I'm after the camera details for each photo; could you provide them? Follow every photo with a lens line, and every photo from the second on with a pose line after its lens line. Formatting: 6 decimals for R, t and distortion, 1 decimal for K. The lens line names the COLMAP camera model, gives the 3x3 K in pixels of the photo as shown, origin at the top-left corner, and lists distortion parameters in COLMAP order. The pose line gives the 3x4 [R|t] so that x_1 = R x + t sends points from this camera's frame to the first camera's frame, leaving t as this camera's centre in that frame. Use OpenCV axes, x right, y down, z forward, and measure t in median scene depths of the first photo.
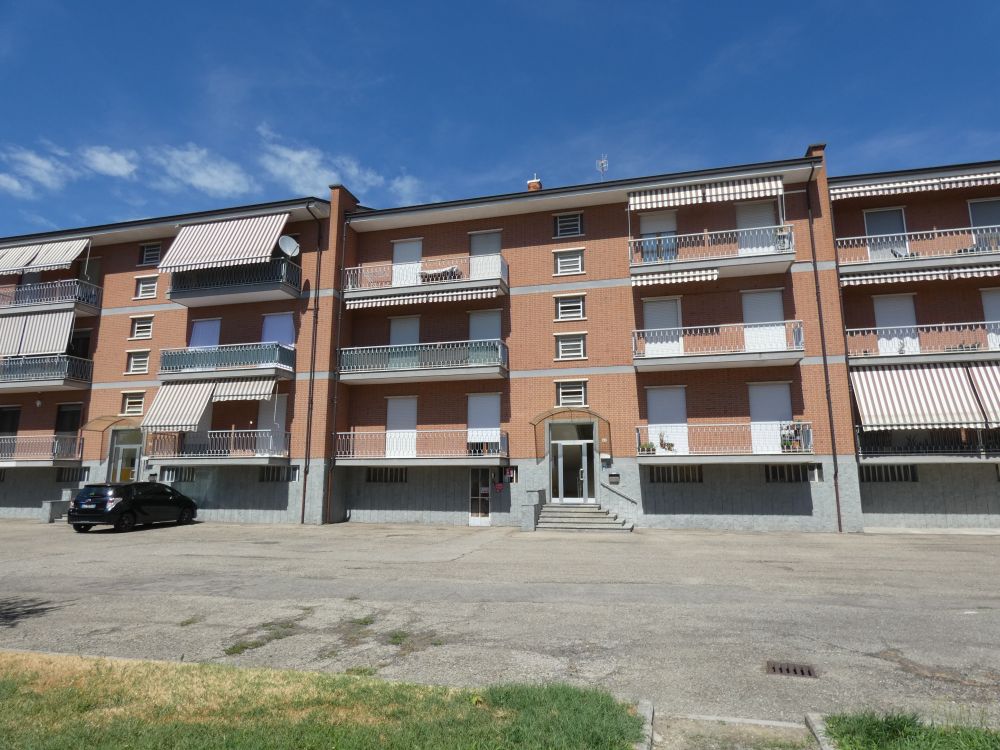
lens RADIAL K [[611.3, 0, 497.8], [0, 611.3, 377.6], [0, 0, 1]] dist [-0.005811, -0.000438]
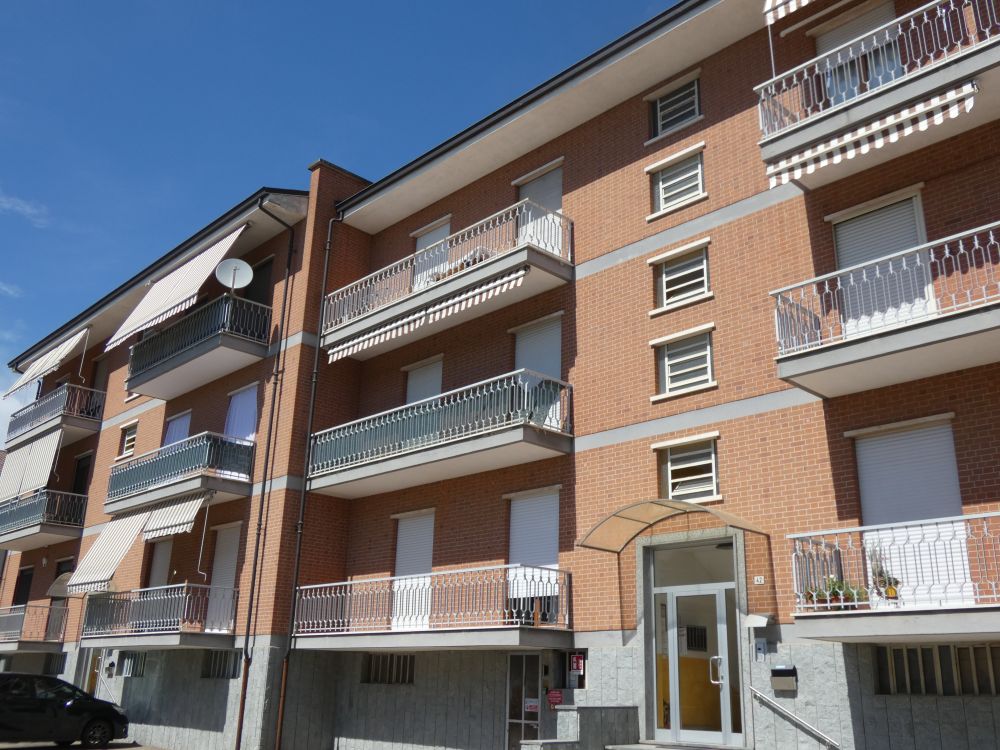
lens RADIAL K [[934.7, 0, 501.3], [0, 934.7, 371.1], [0, 0, 1]] dist [-0.016248, 0.000000]
pose [[0.851222, -0.150996, -0.502615, 0.337226], [0.067732, 0.981314, -0.180098, 0.064048], [0.520417, 0.119260, 0.845543, 0.371865]]
